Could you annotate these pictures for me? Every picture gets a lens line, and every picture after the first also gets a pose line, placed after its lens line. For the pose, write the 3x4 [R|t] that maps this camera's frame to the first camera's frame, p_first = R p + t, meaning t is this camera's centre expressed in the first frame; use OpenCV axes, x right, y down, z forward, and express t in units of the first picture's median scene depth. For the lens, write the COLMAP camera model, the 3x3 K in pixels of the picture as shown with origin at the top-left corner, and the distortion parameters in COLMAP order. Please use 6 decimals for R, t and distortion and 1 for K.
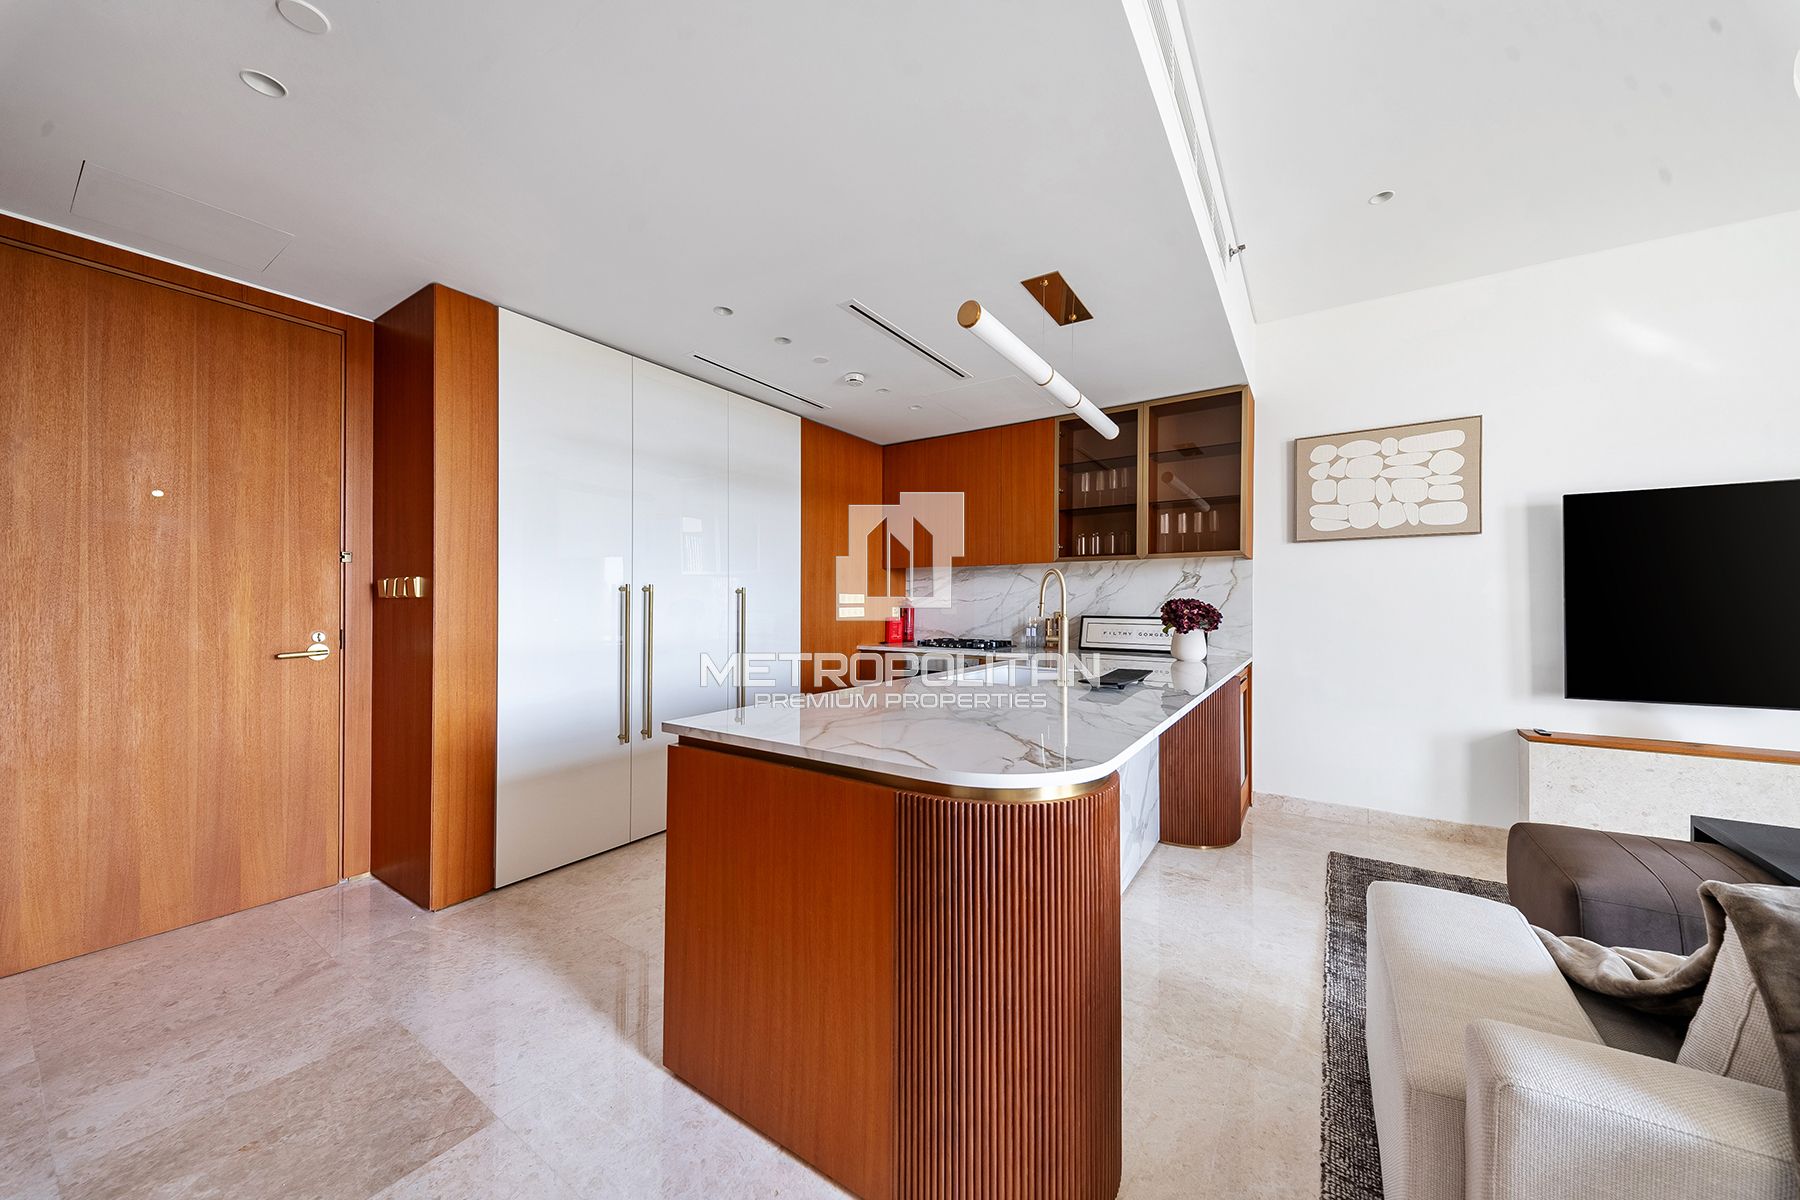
lens RADIAL K [[635.0, 0, 913.5], [0, 635.0, 601.4], [0, 0, 1]] dist [0.012587, -0.005004]
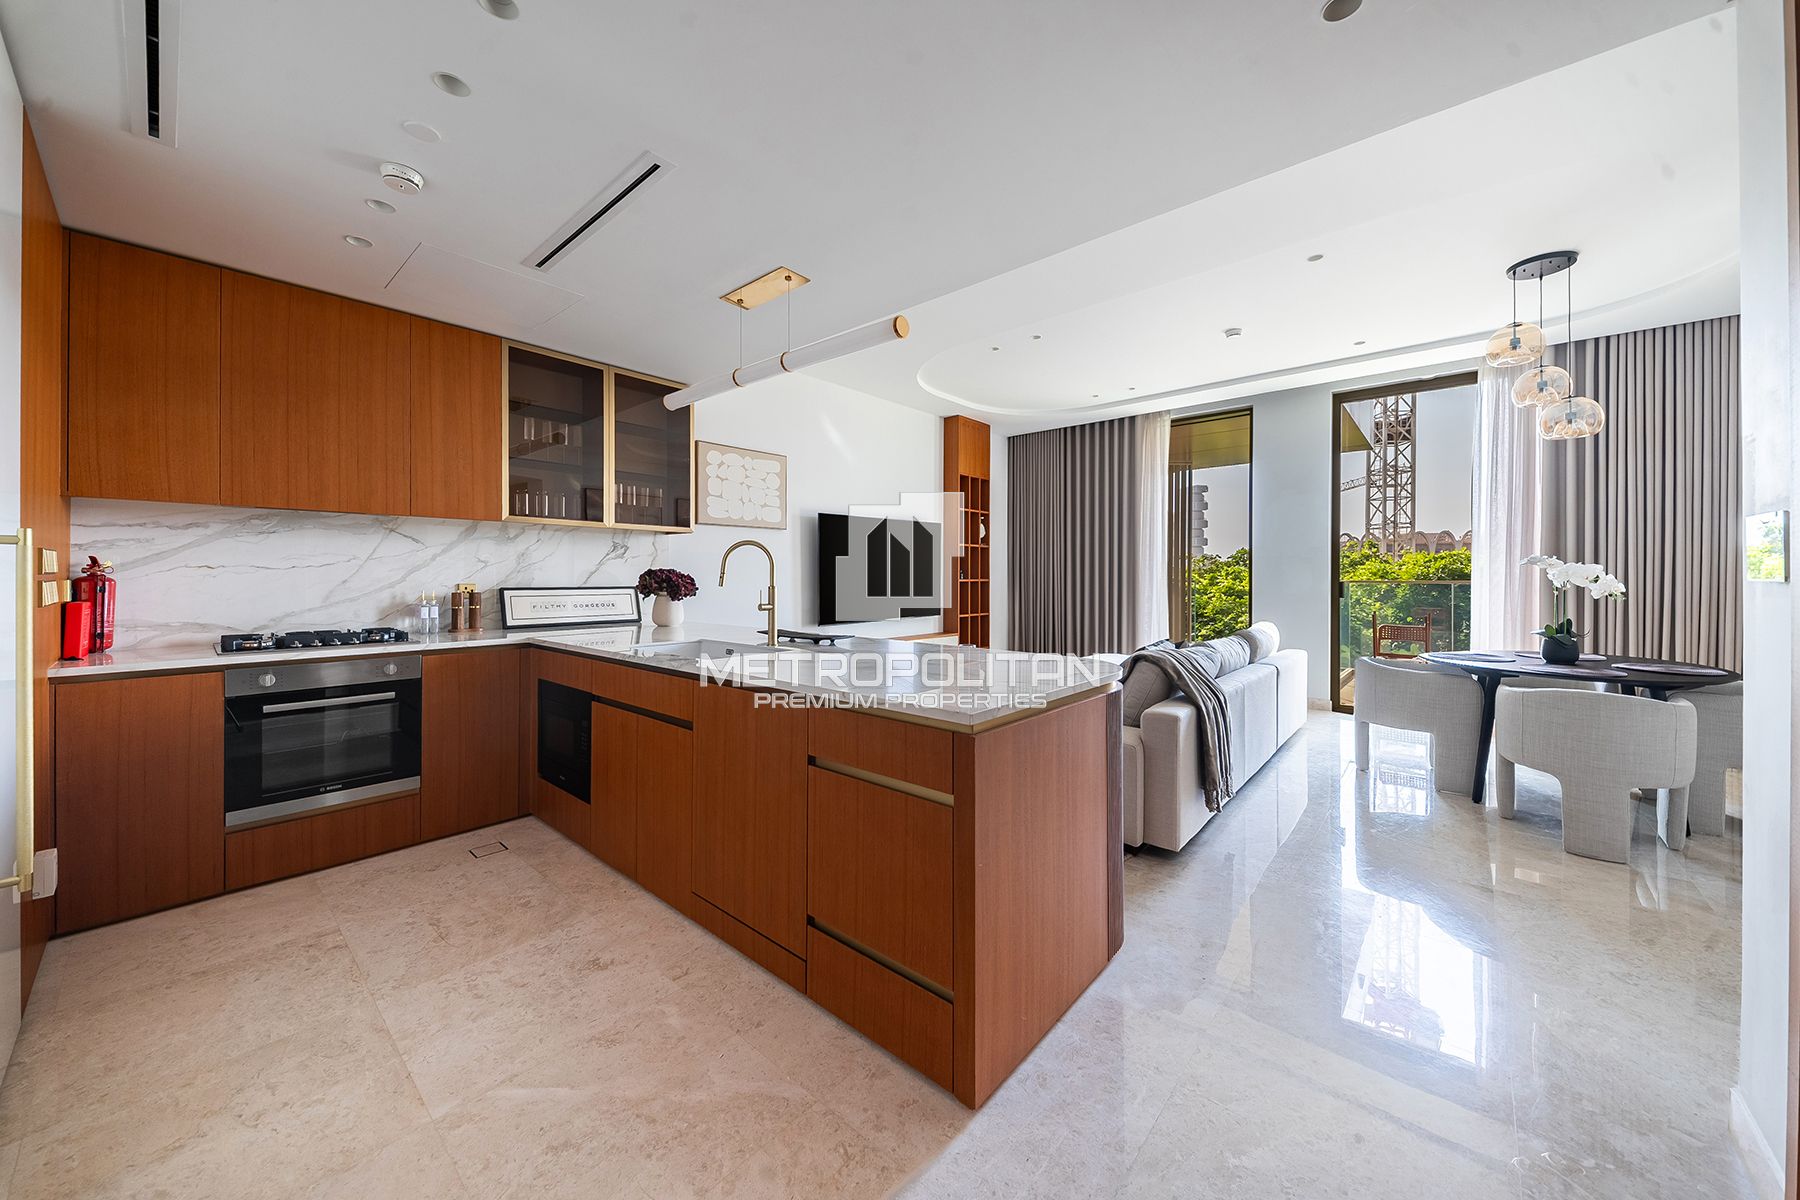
lens RADIAL K [[635.0, 0, 904.1], [0, 635.0, 575.3], [0, 0, 1]] dist [0.012587, -0.005004]
pose [[0.121198, -0.001841, 0.992627, -0.607495], [-0.005049, 0.999984, 0.002471, 0.002092], [-0.992616, -0.005311, 0.121186, 0.481510]]
